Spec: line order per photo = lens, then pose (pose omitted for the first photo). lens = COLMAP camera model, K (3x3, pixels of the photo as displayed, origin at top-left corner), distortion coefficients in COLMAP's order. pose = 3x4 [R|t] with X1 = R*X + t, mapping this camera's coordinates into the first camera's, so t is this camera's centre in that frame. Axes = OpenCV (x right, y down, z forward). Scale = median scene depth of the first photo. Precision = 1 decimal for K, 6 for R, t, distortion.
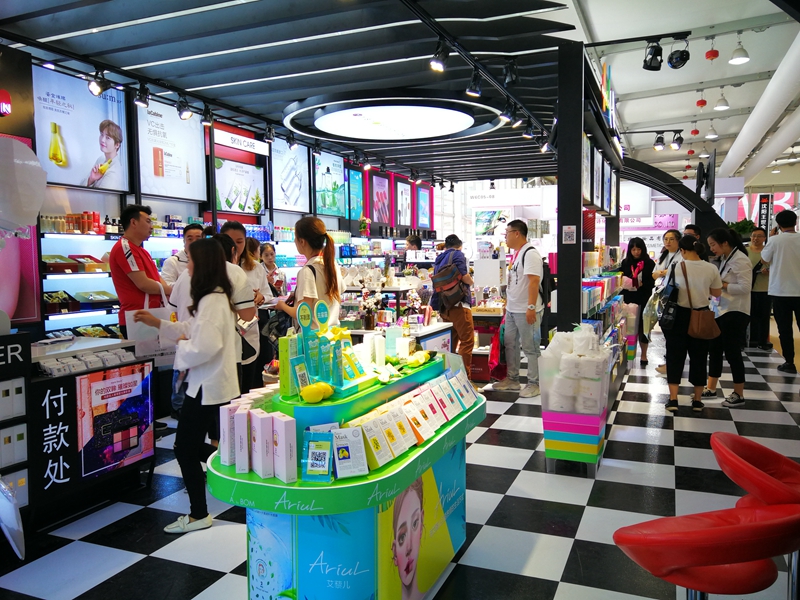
lens RADIAL K [[636.7, 0, 400.7], [0, 636.7, 300.1], [0, 0, 1]] dist [0.010096, 0.000790]
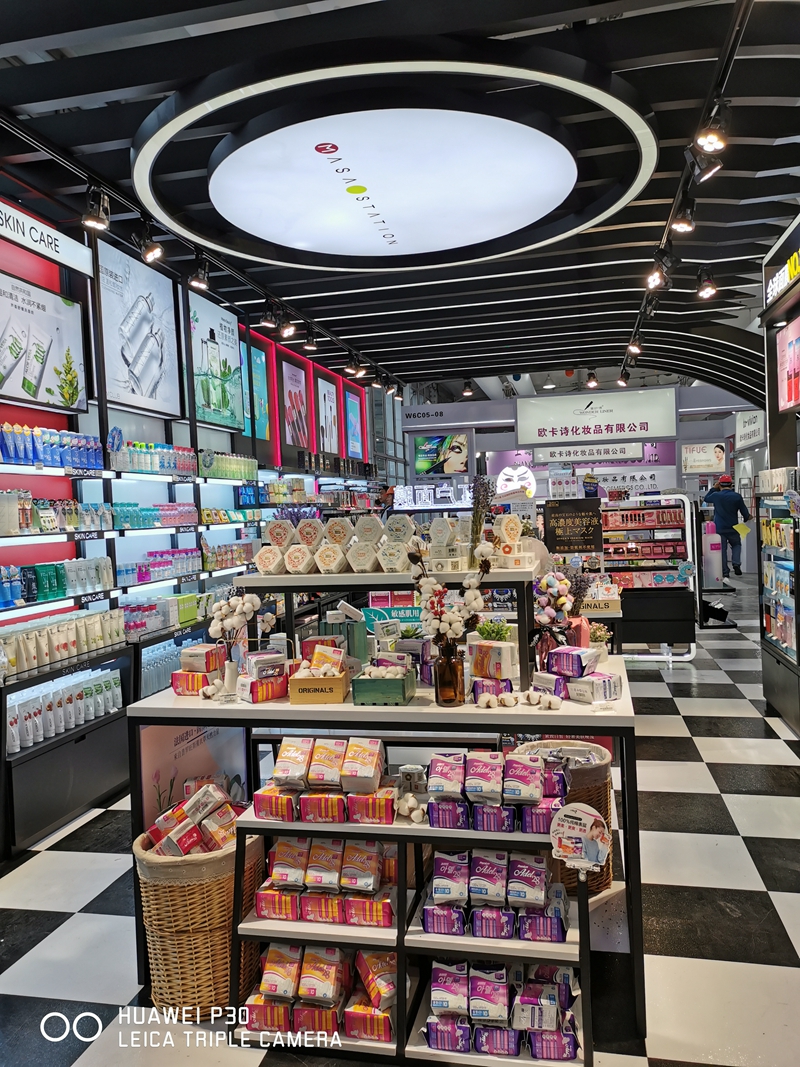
lens RADIAL K [[831.4, 0, 396.8], [0, 831.4, 534.0], [0, 0, 1]] dist [0.041128, 0.002990]
pose [[0.986151, -0.035542, 0.161998, -0.092059], [0.042504, 0.998307, -0.039718, -0.016076], [-0.160312, 0.046053, 0.985992, 0.371238]]
